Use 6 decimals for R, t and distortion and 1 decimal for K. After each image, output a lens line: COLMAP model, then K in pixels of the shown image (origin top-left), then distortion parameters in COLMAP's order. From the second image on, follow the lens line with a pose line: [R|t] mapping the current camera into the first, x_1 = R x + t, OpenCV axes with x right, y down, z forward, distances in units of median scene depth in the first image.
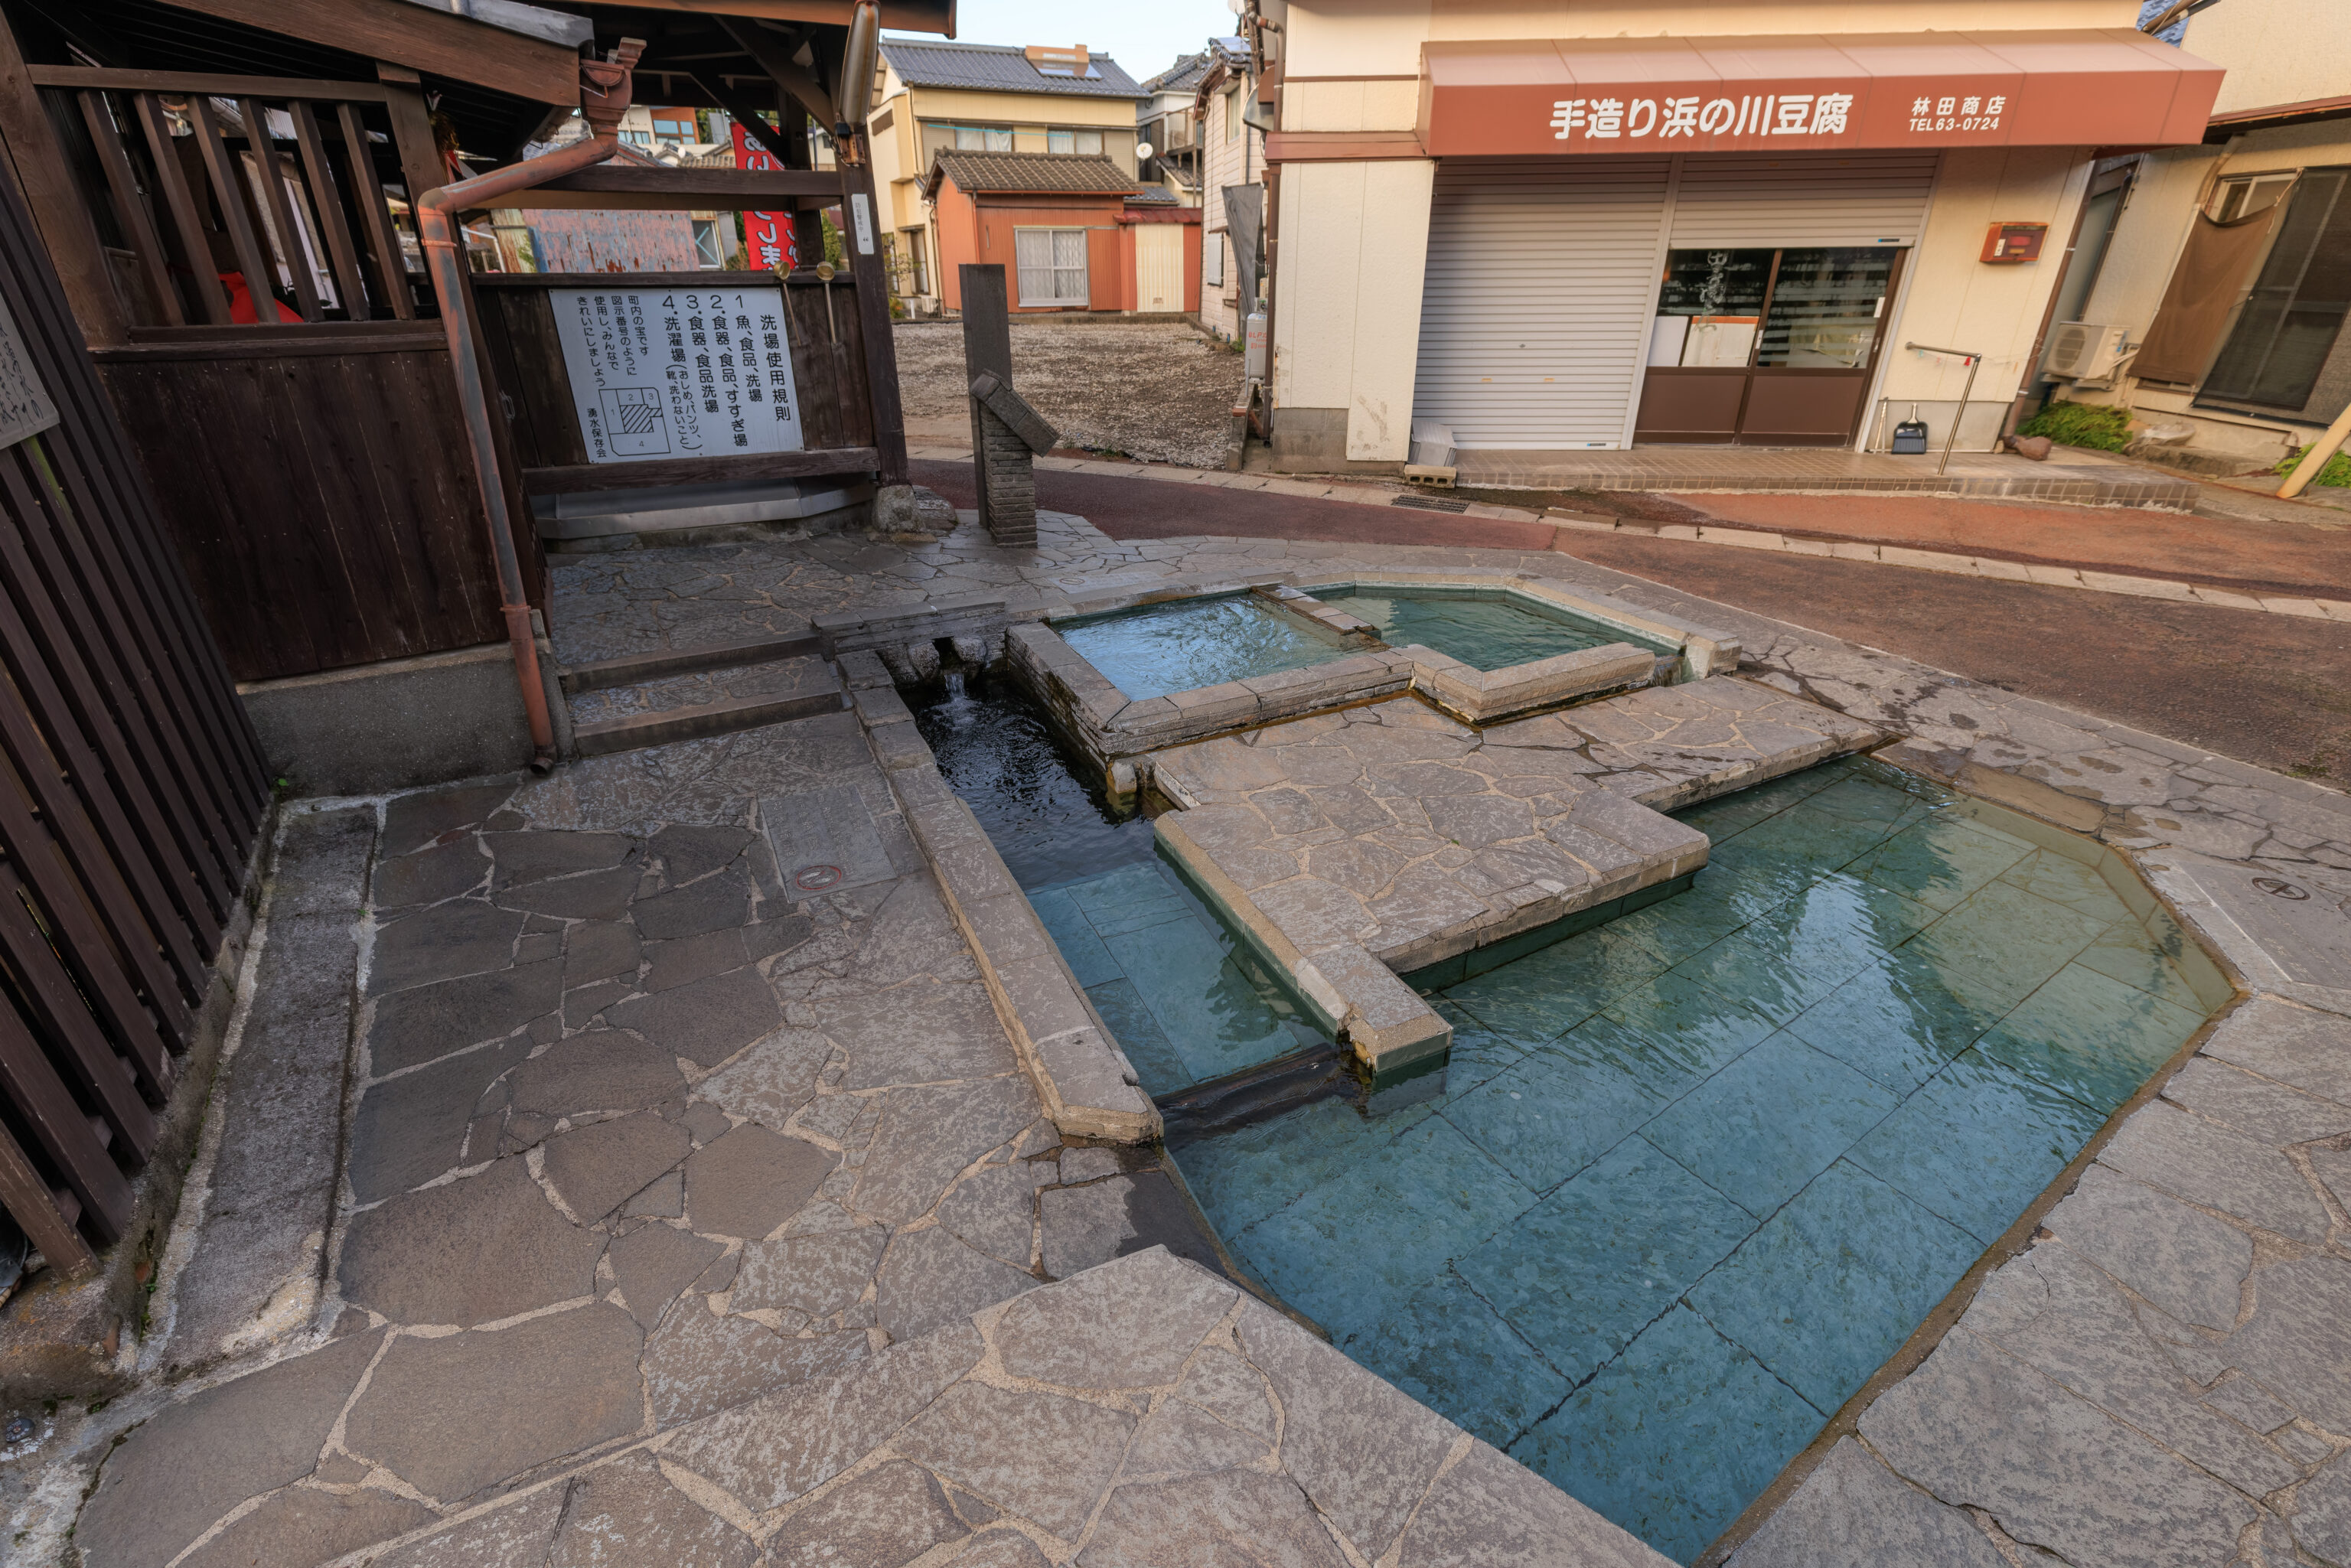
lens RADIAL K [[1028.5, 0, 1166.8], [0, 1028.5, 784.1], [0, 0, 1]] dist [-0.000891, -0.000999]
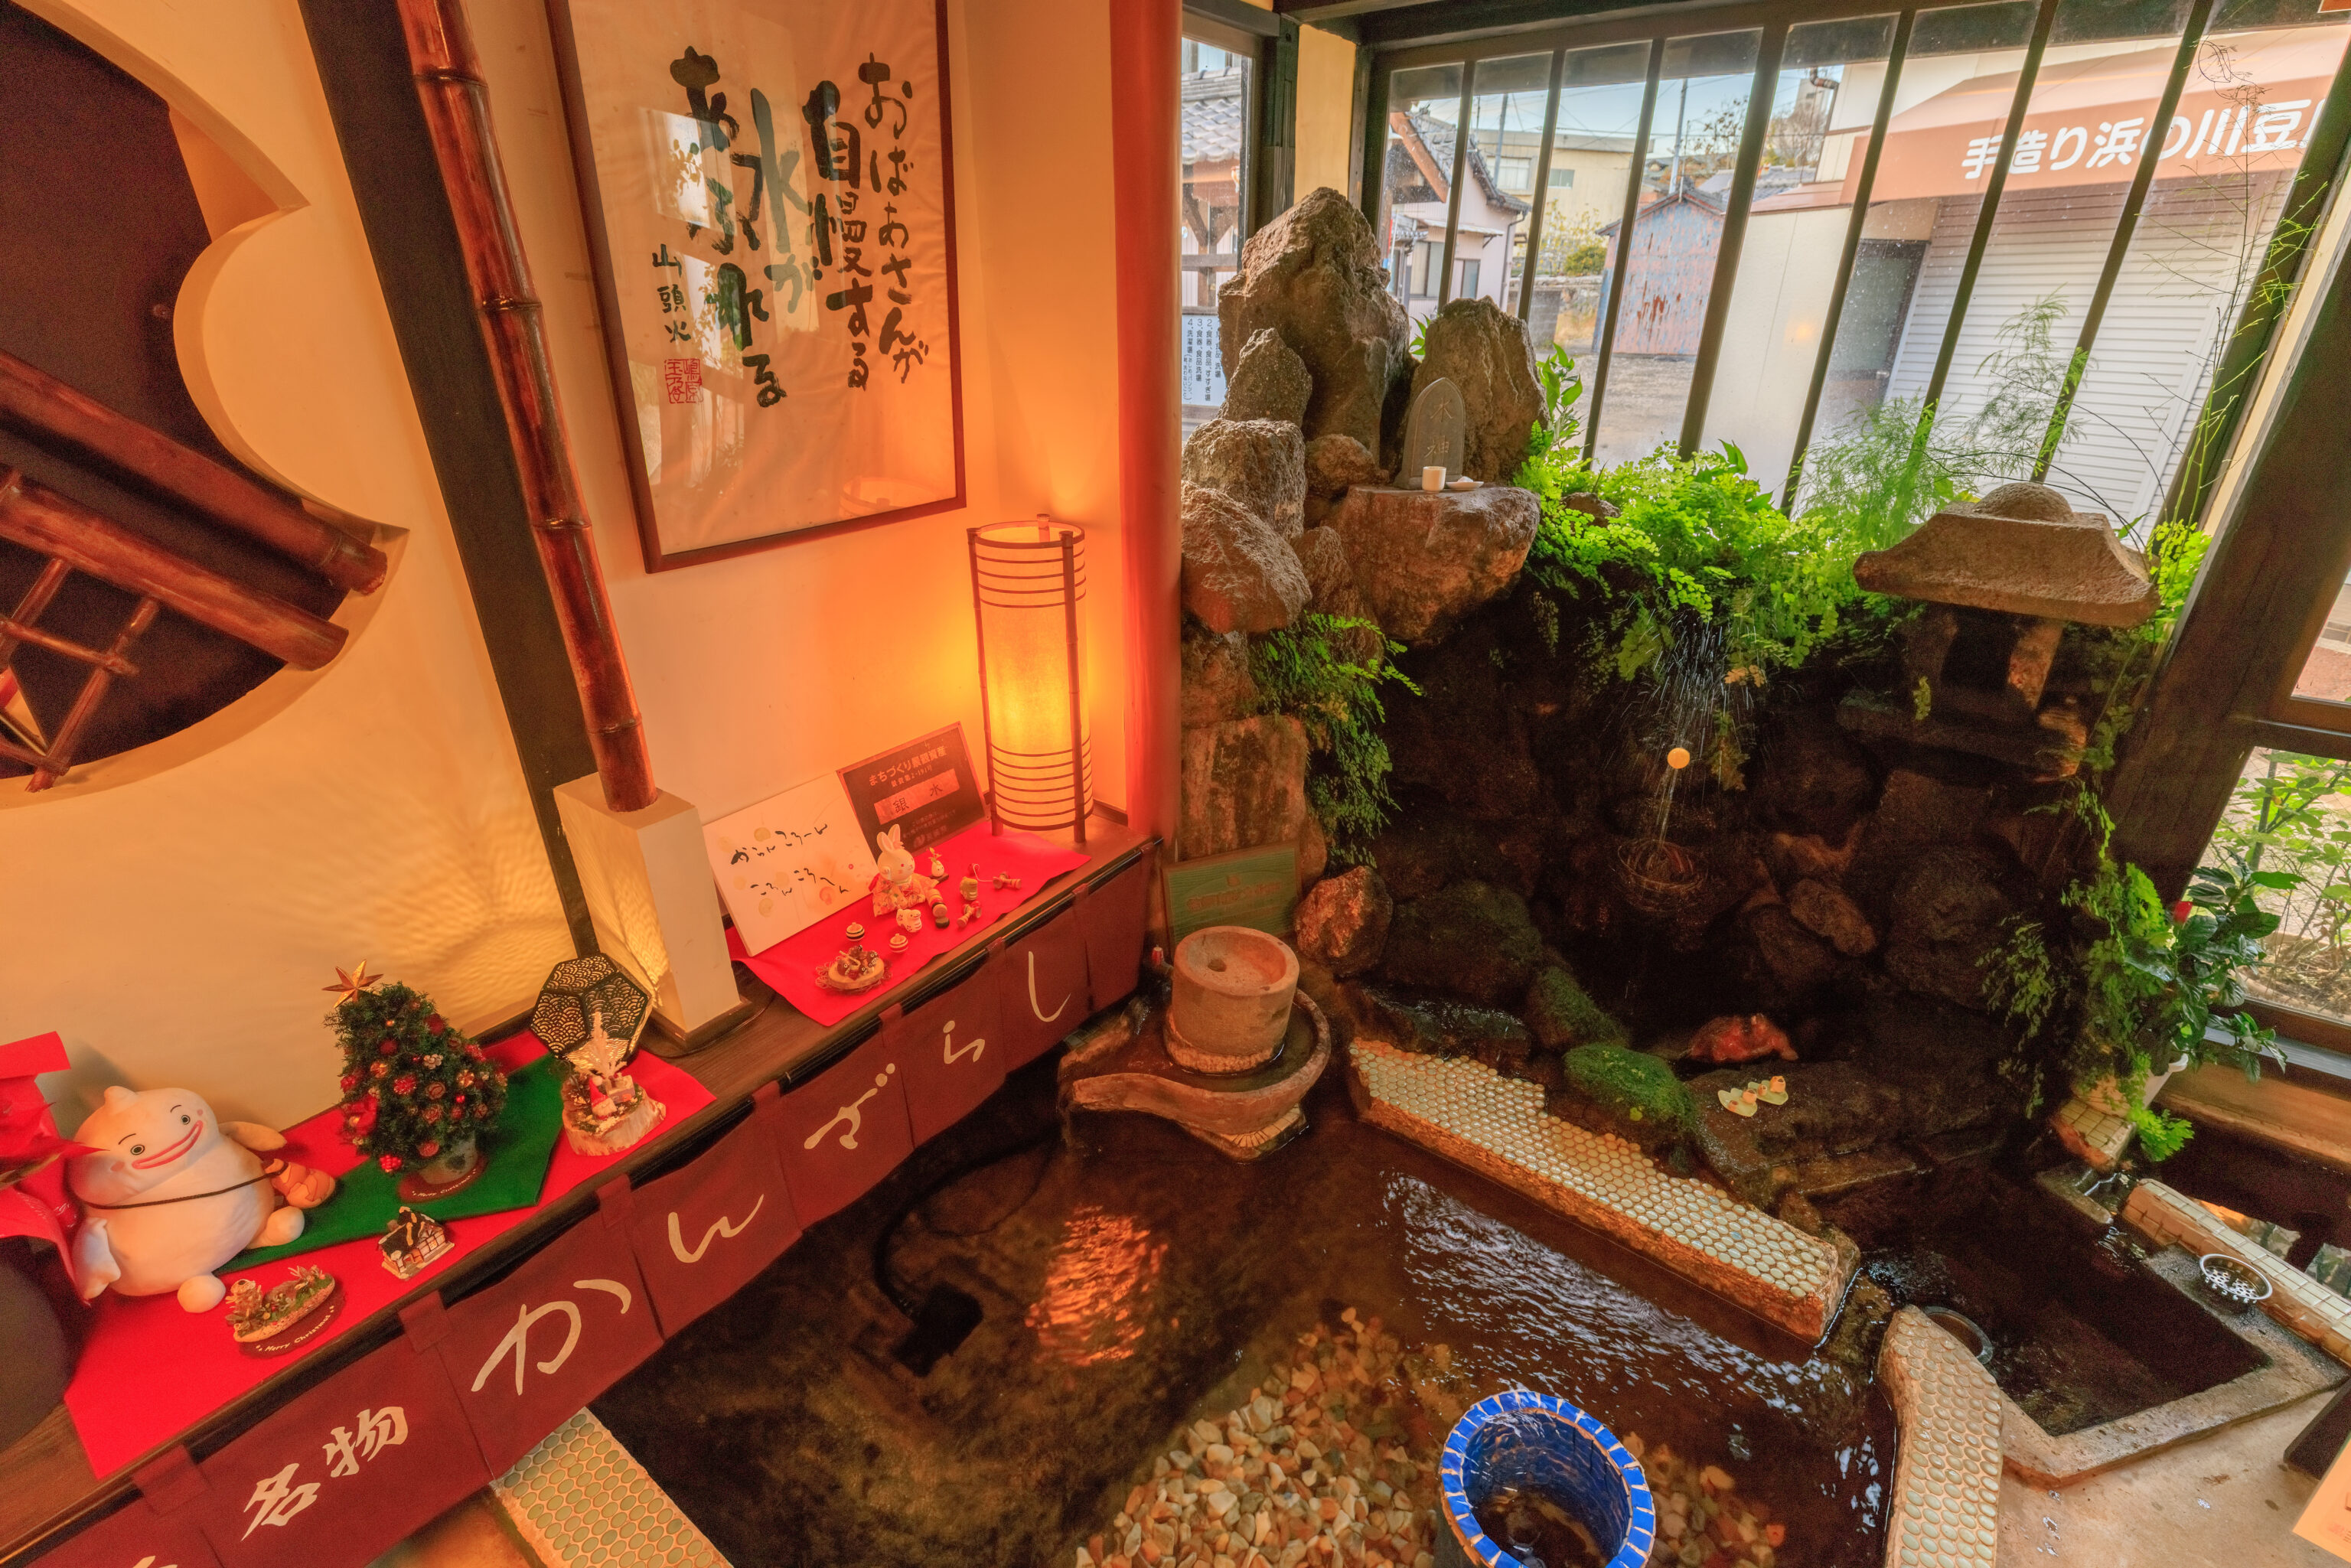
lens RADIAL K [[1028.5, 0, 1176.8], [0, 1028.5, 781.0], [0, 0, 1]] dist [-0.000891, -0.000999]
pose [[0.493227, 0.376522, -0.784192, 0.979882], [-0.394241, 0.900333, 0.184323, -0.027154], [0.775436, 0.218248, 0.592509, 0.014497]]
